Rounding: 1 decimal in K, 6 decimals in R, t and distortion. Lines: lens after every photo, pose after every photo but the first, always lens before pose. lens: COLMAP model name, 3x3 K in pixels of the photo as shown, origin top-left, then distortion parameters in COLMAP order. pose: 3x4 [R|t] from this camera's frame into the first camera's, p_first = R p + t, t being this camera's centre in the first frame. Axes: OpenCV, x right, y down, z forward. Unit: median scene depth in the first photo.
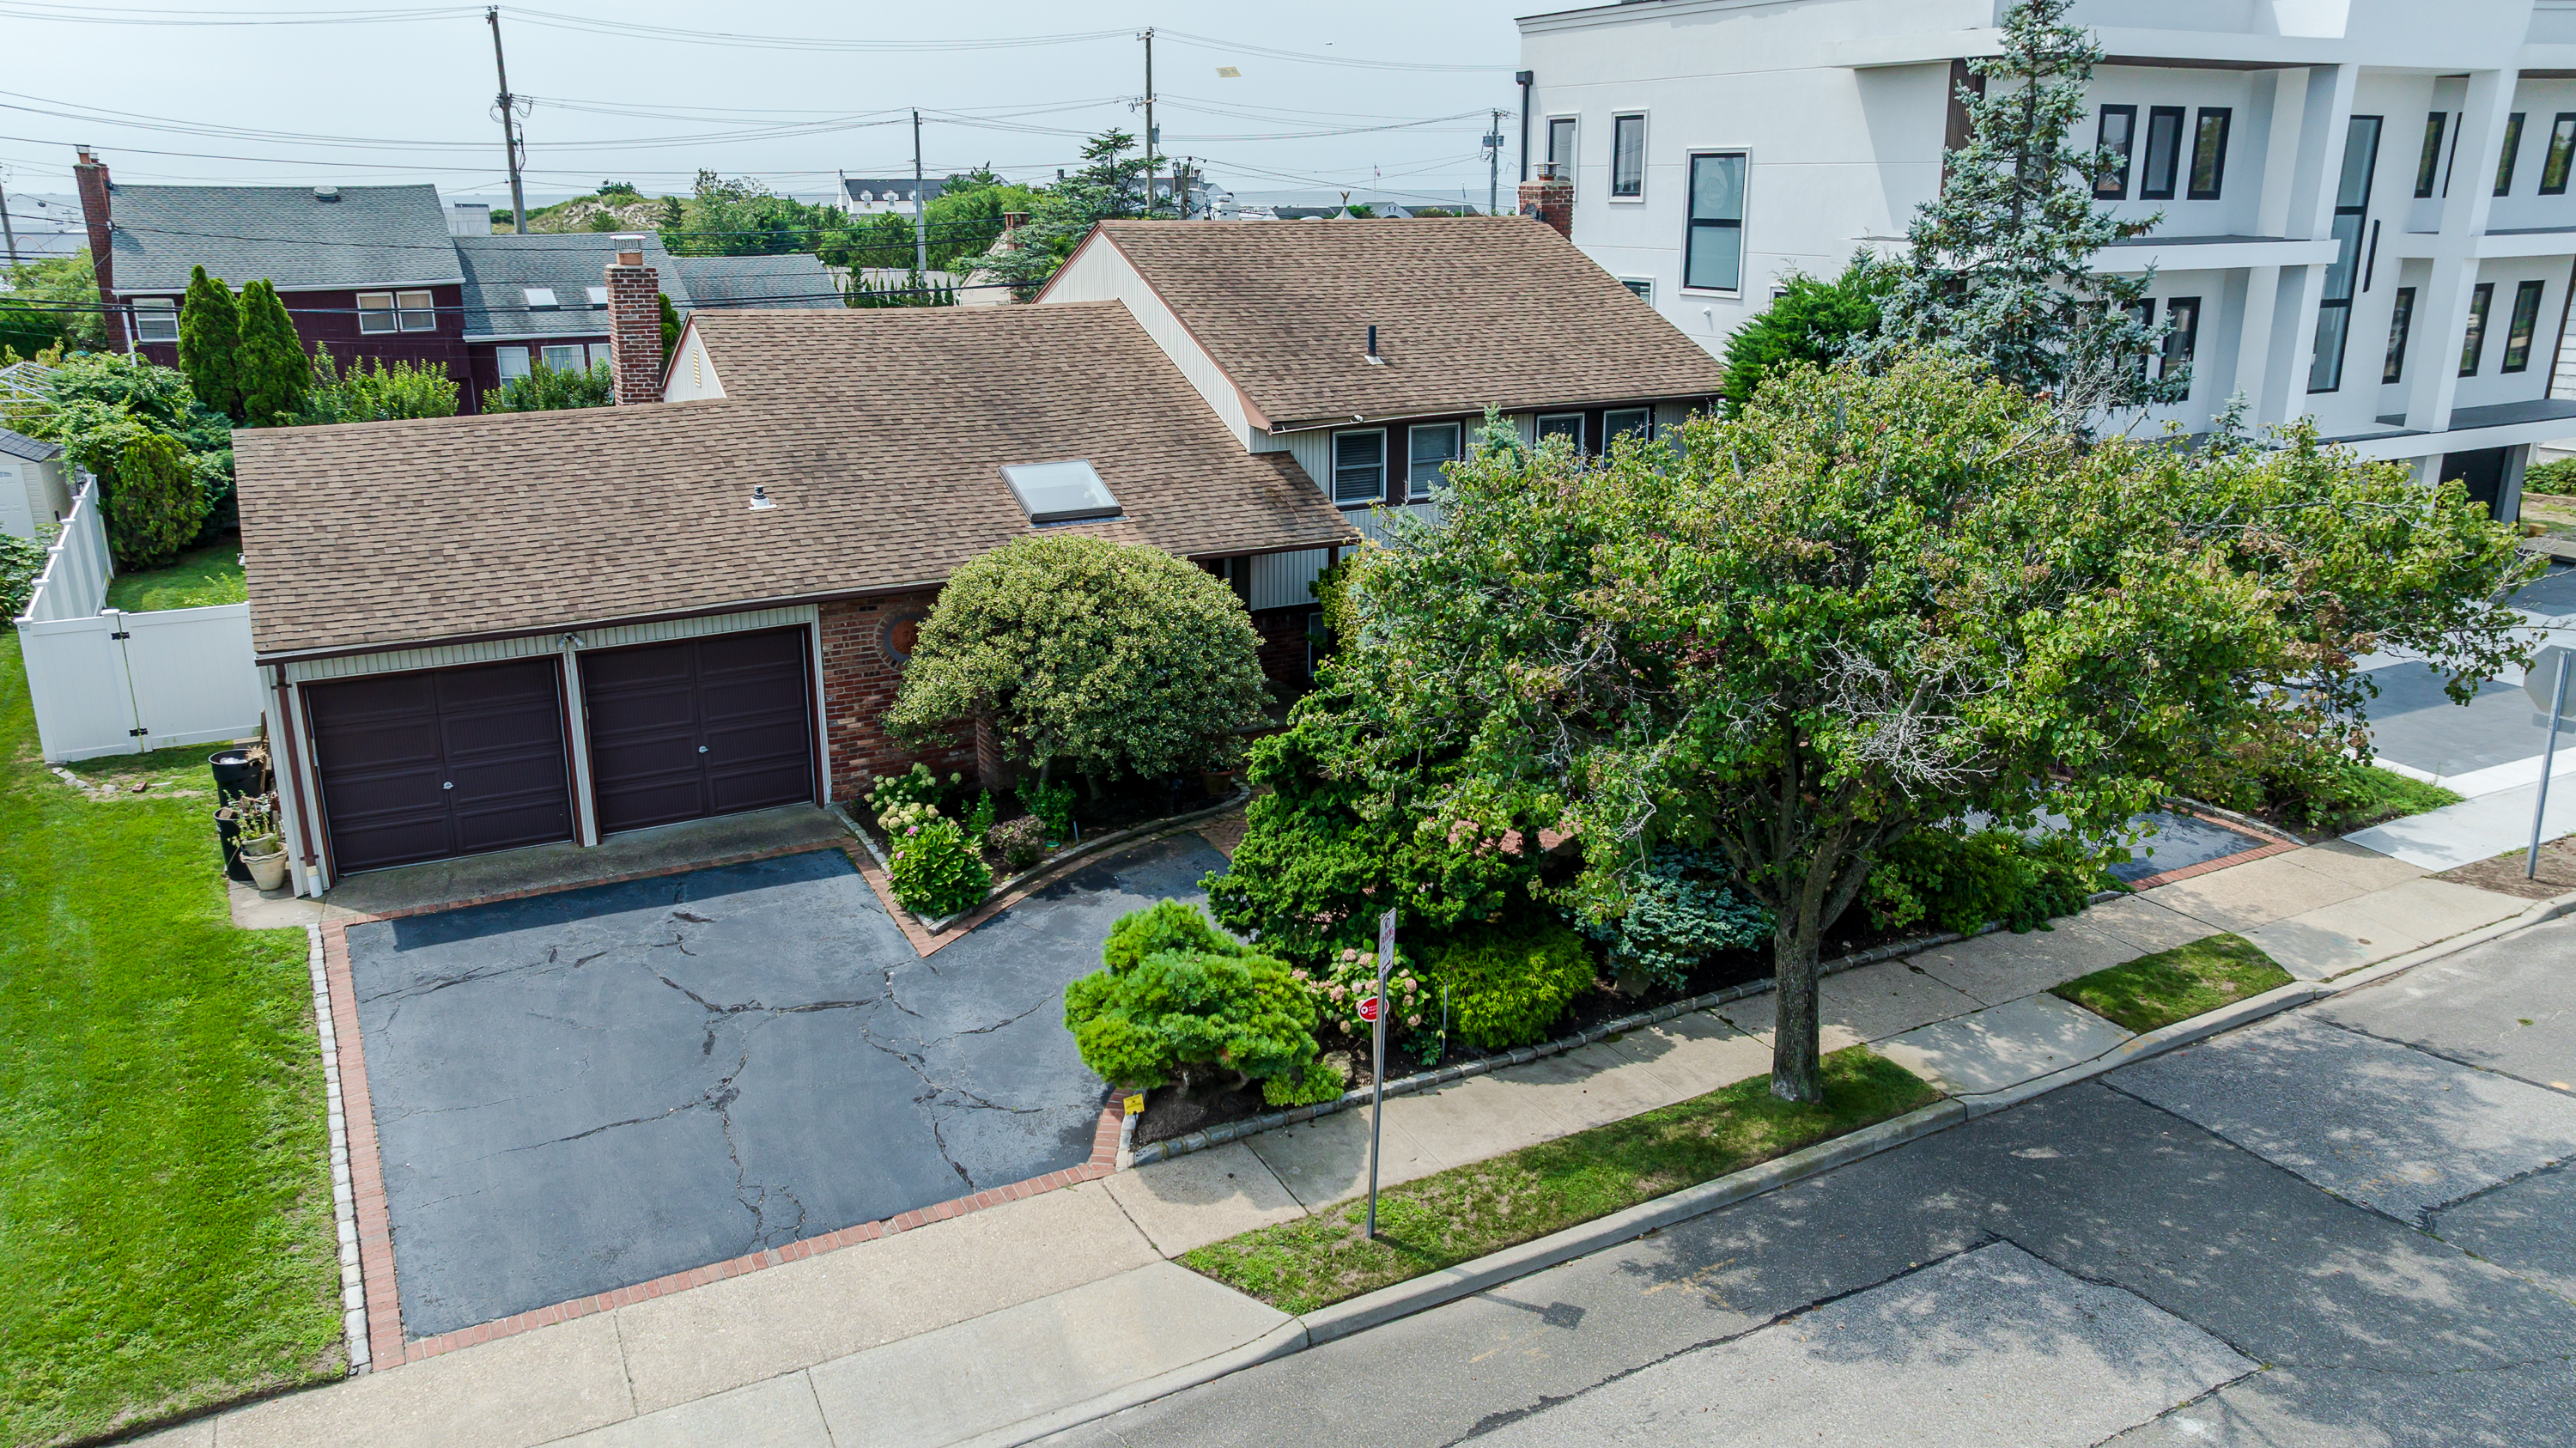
lens RADIAL K [[1805.2, 0, 1288.0], [0, 1805.2, 724.0], [0, 0, 1]] dist [-0.034145, 0.035214]
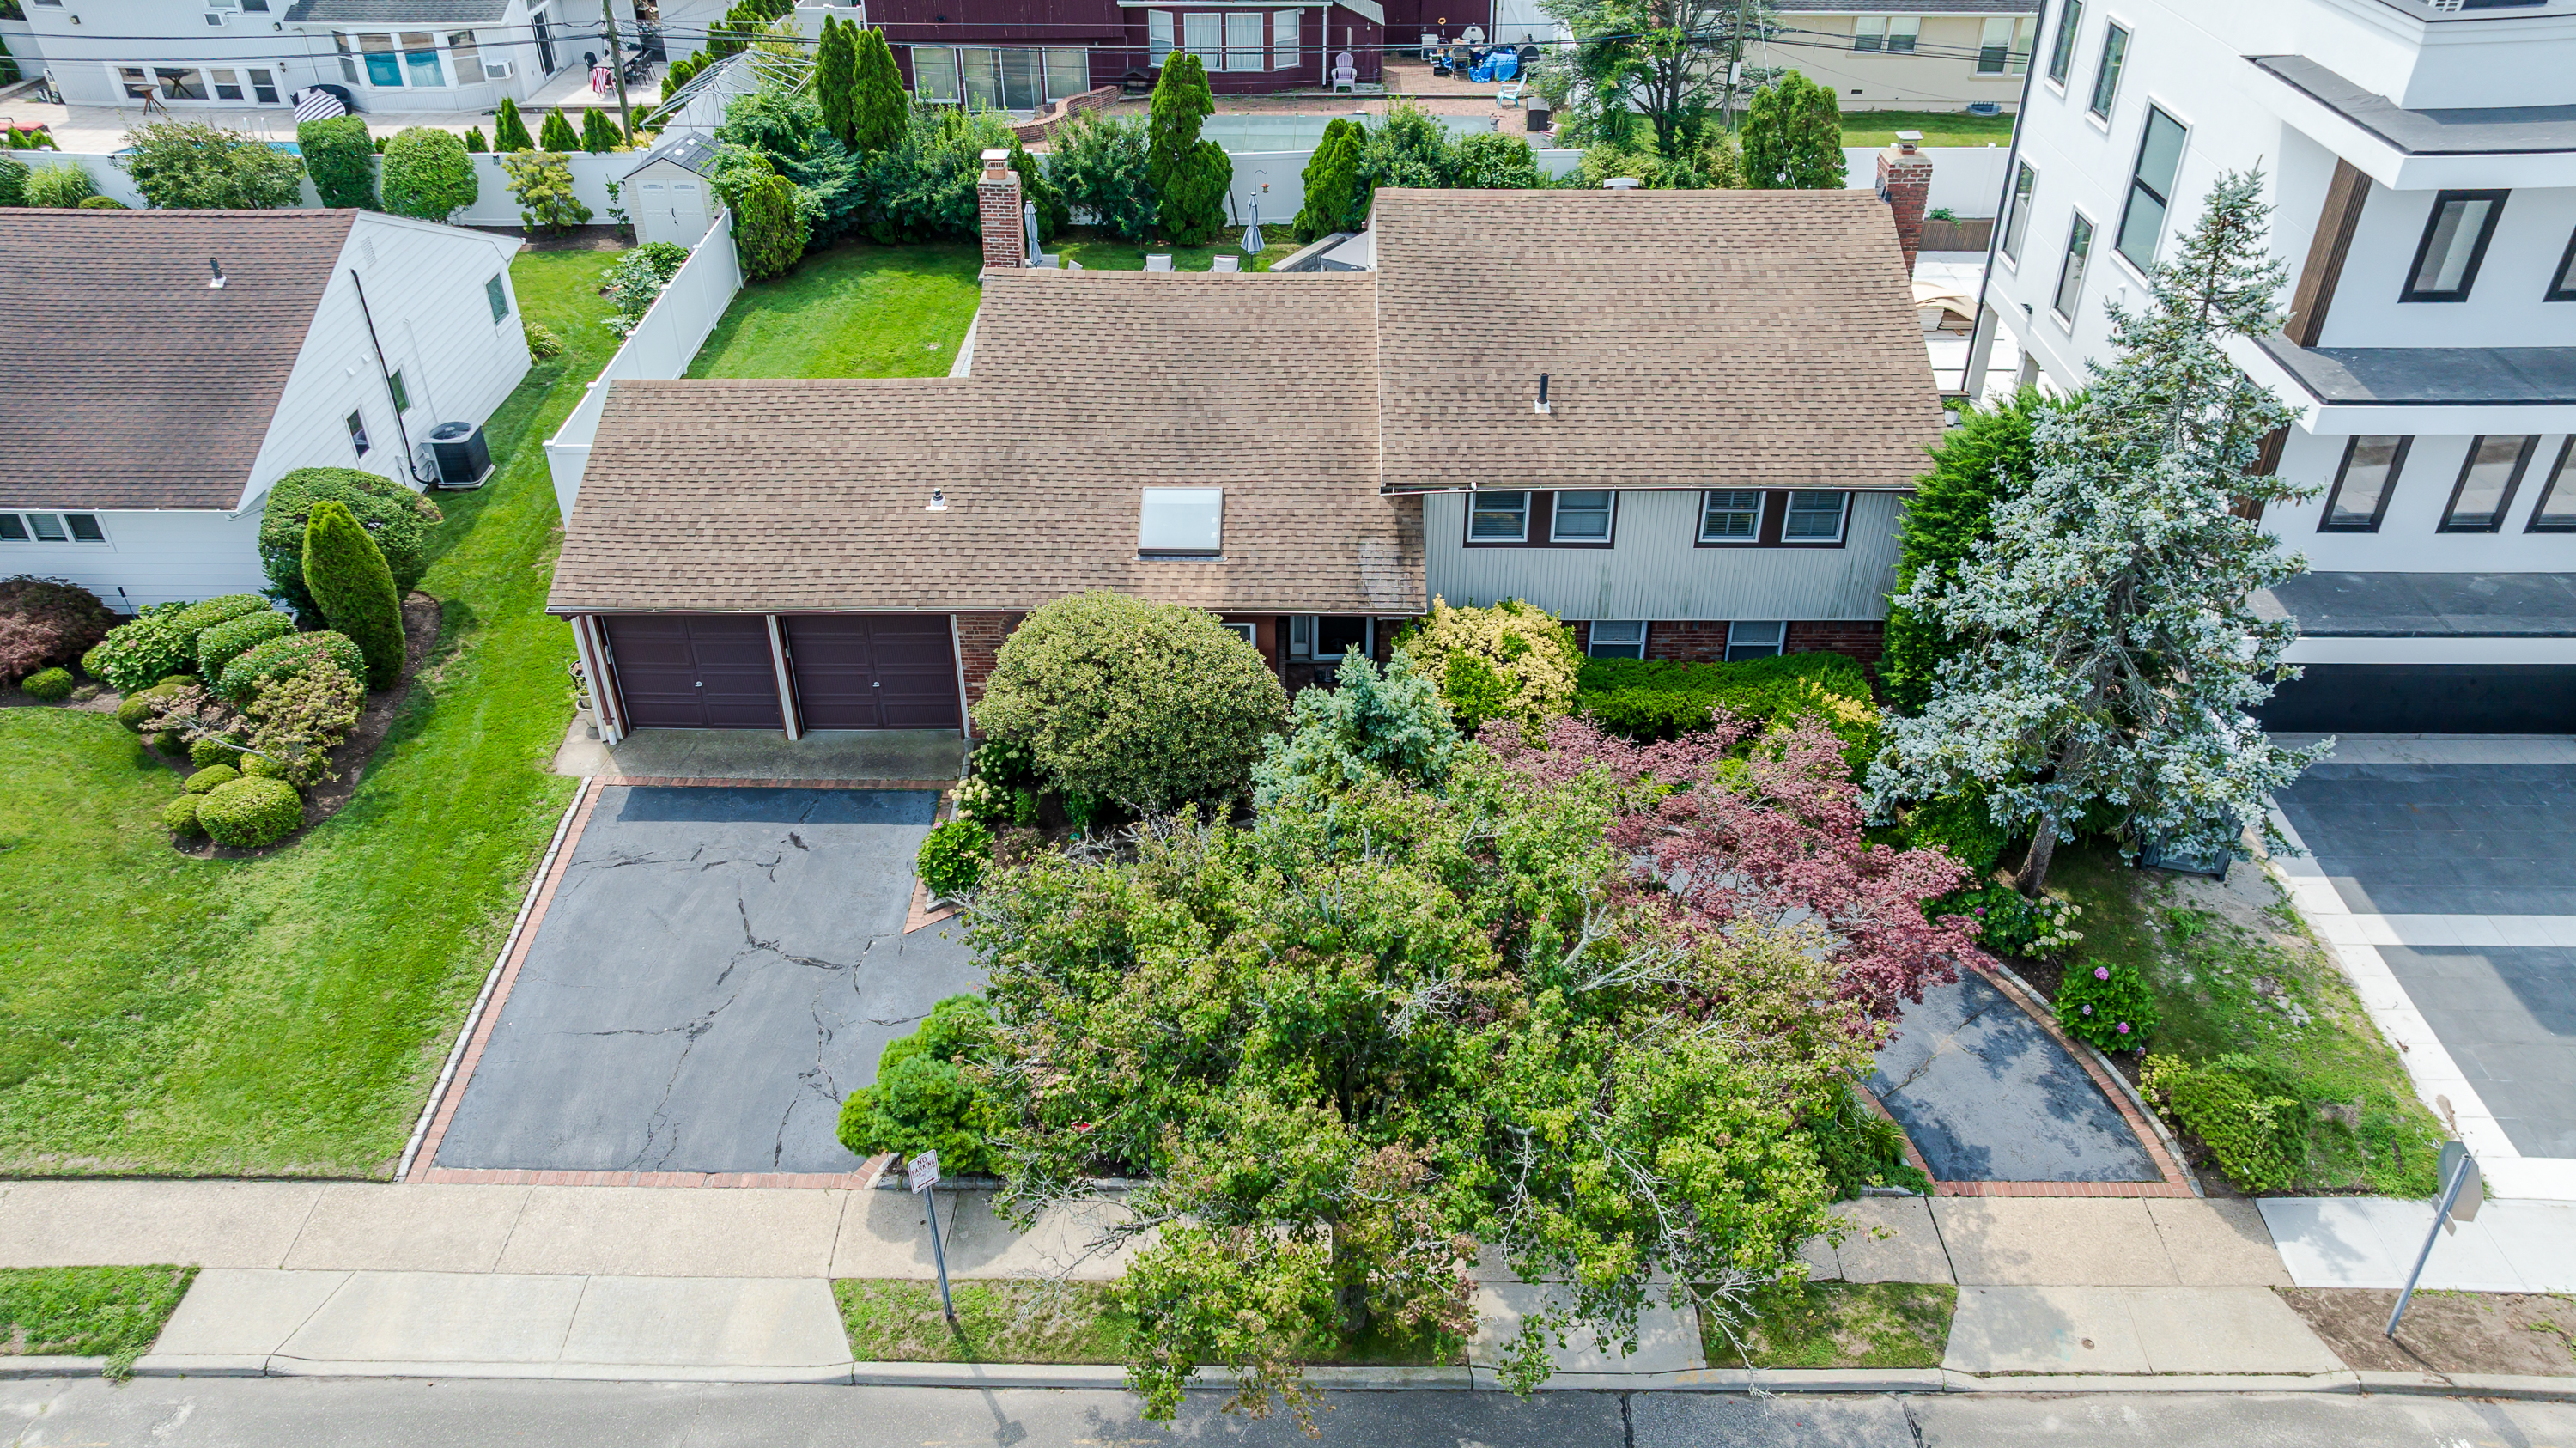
lens RADIAL K [[1805.2, 0, 1288.0], [0, 1805.2, 724.0], [0, 0, 1]] dist [-0.034145, 0.035214]
pose [[0.872437, 0.273763, -0.404856, 0.545515], [-0.138271, 0.932805, 0.332800, -0.499445], [0.468760, -0.234367, 0.851667, 0.012349]]
